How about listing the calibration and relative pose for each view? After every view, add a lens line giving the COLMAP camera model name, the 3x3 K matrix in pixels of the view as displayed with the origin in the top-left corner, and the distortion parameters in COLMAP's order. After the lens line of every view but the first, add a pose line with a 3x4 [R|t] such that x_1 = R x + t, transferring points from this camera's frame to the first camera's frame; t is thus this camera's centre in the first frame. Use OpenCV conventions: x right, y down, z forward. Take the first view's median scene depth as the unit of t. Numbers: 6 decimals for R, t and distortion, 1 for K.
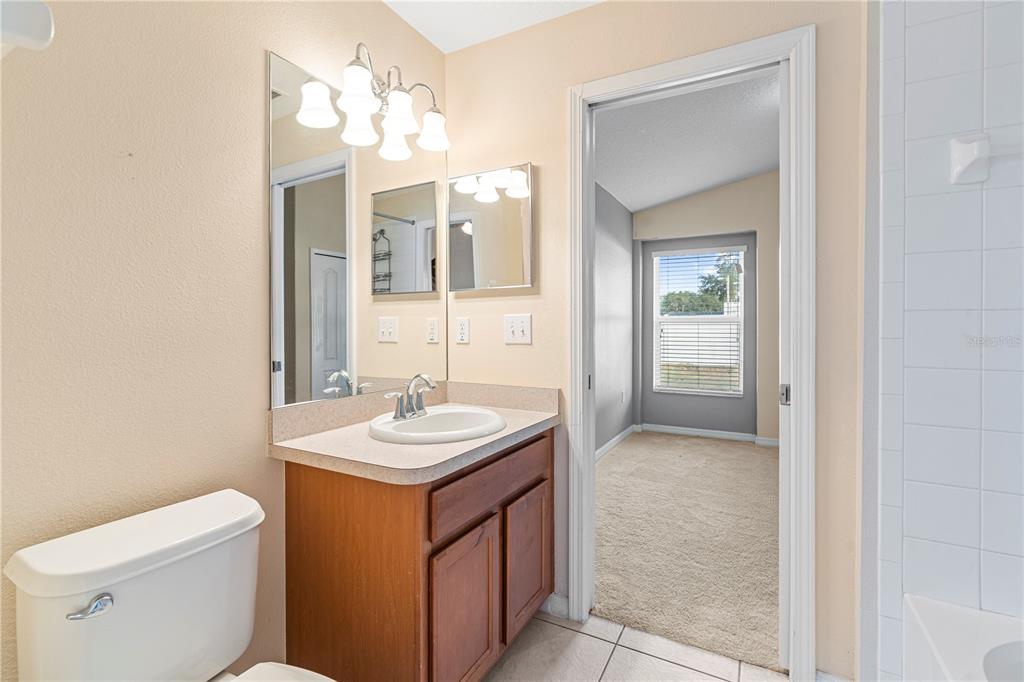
lens RADIAL K [[461.9, 0, 511.4], [0, 461.9, 329.2], [0, 0, 1]] dist [-0.002337, 0.000625]
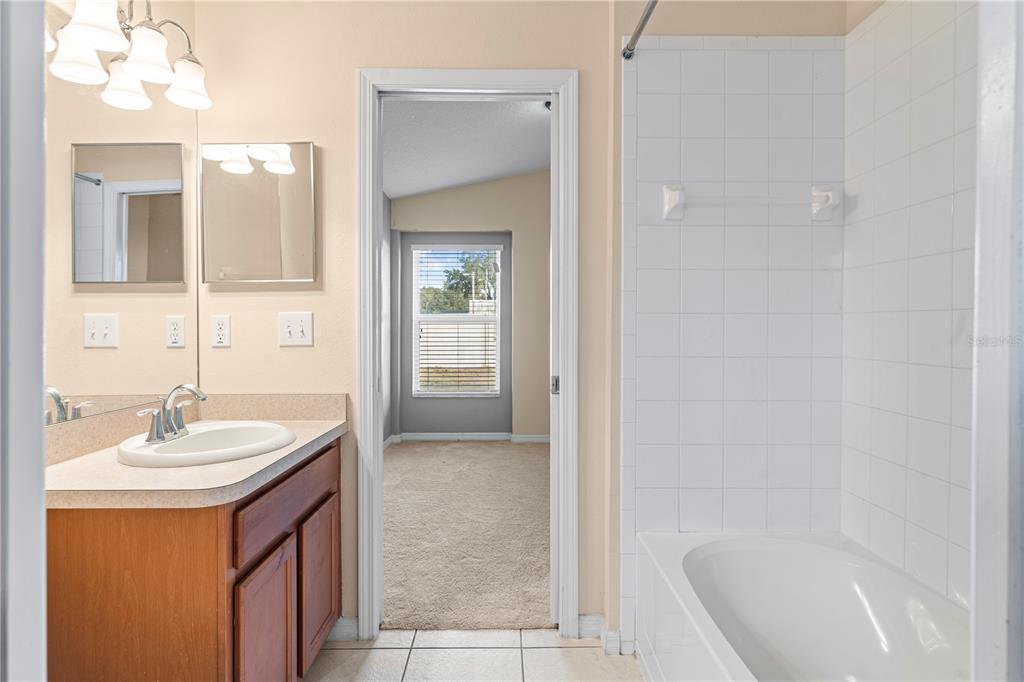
lens RADIAL K [[558.5, 0, 512.1], [0, 558.5, 335.5], [0, 0, 1]] dist [0.002848, 0.000508]
pose [[0.866944, -0.010174, 0.498301, -0.163392], [0.004911, 0.999917, 0.011871, 0.001595], [-0.498381, -0.007845, 0.866923, -0.128624]]
